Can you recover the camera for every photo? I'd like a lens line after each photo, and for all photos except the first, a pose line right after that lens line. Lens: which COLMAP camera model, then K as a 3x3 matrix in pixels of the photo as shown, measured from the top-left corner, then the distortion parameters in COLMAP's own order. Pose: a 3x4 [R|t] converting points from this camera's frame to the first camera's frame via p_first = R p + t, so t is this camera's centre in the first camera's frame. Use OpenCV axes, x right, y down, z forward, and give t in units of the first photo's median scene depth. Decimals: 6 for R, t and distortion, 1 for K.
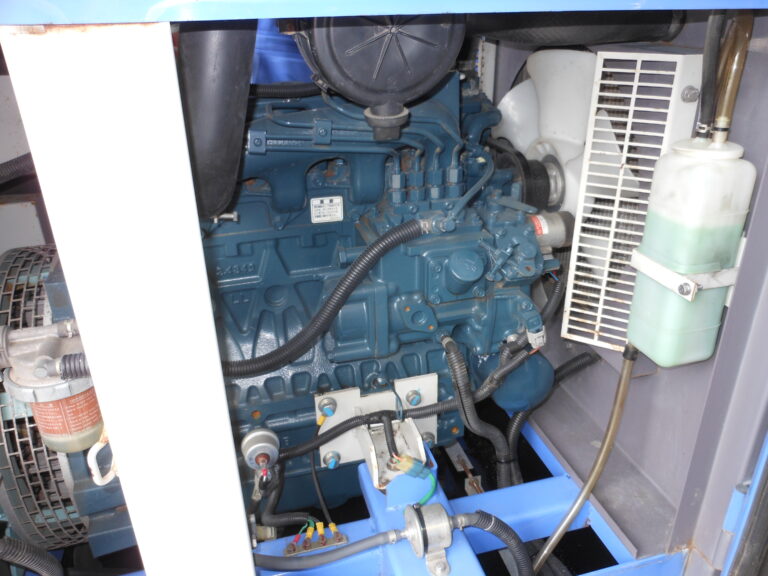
lens RADIAL K [[608.1, 0, 384.0], [0, 608.1, 288.0], [0, 0, 1]] dist [0.002054, 0.010218]
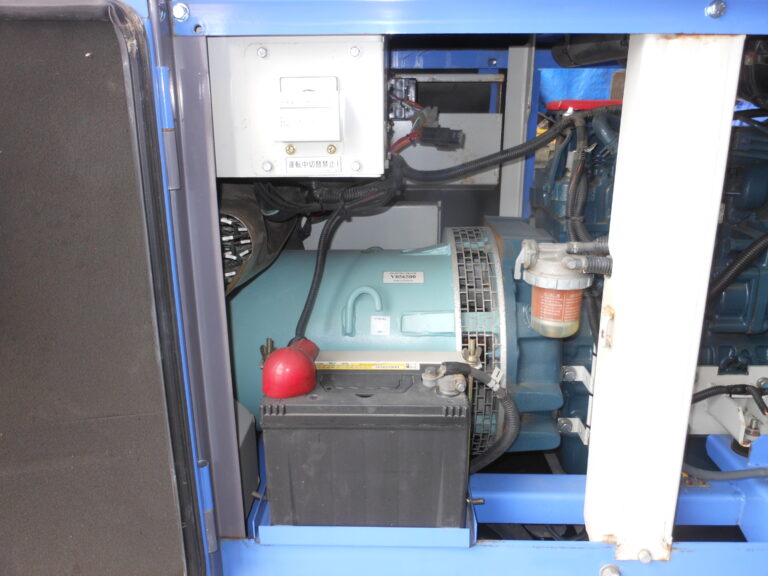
lens RADIAL K [[608.1, 0, 384.0], [0, 608.1, 288.0], [0, 0, 1]] dist [0.002054, 0.010218]
pose [[0.955425, 0.103387, -0.276539, -0.379306], [-0.149259, 0.977308, -0.150303, 0.316110], [0.254725, 0.184880, 0.949176, -0.348480]]
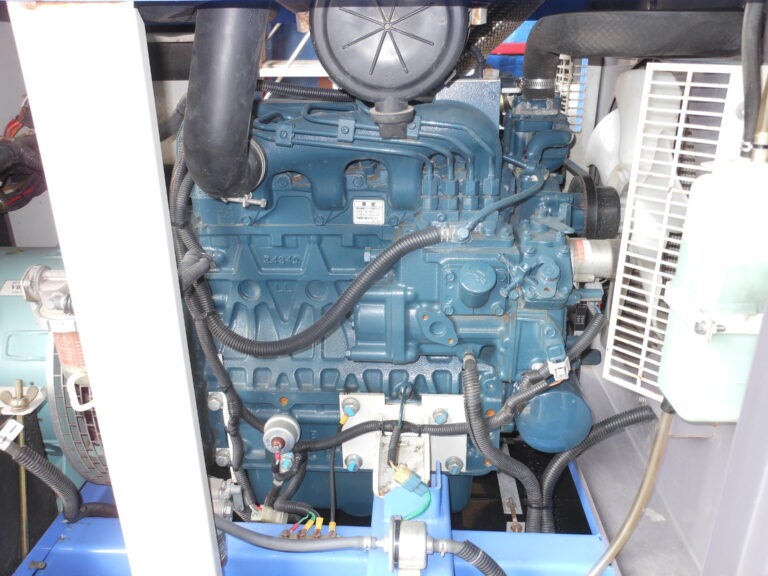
lens RADIAL K [[608.1, 0, 384.0], [0, 608.1, 288.0], [0, 0, 1]] dist [0.002054, 0.010218]
pose [[0.948244, 0.128290, -0.290474, 0.245483], [-0.147764, 0.987951, -0.046036, 0.041301], [0.281068, 0.086574, 0.955775, 0.034538]]
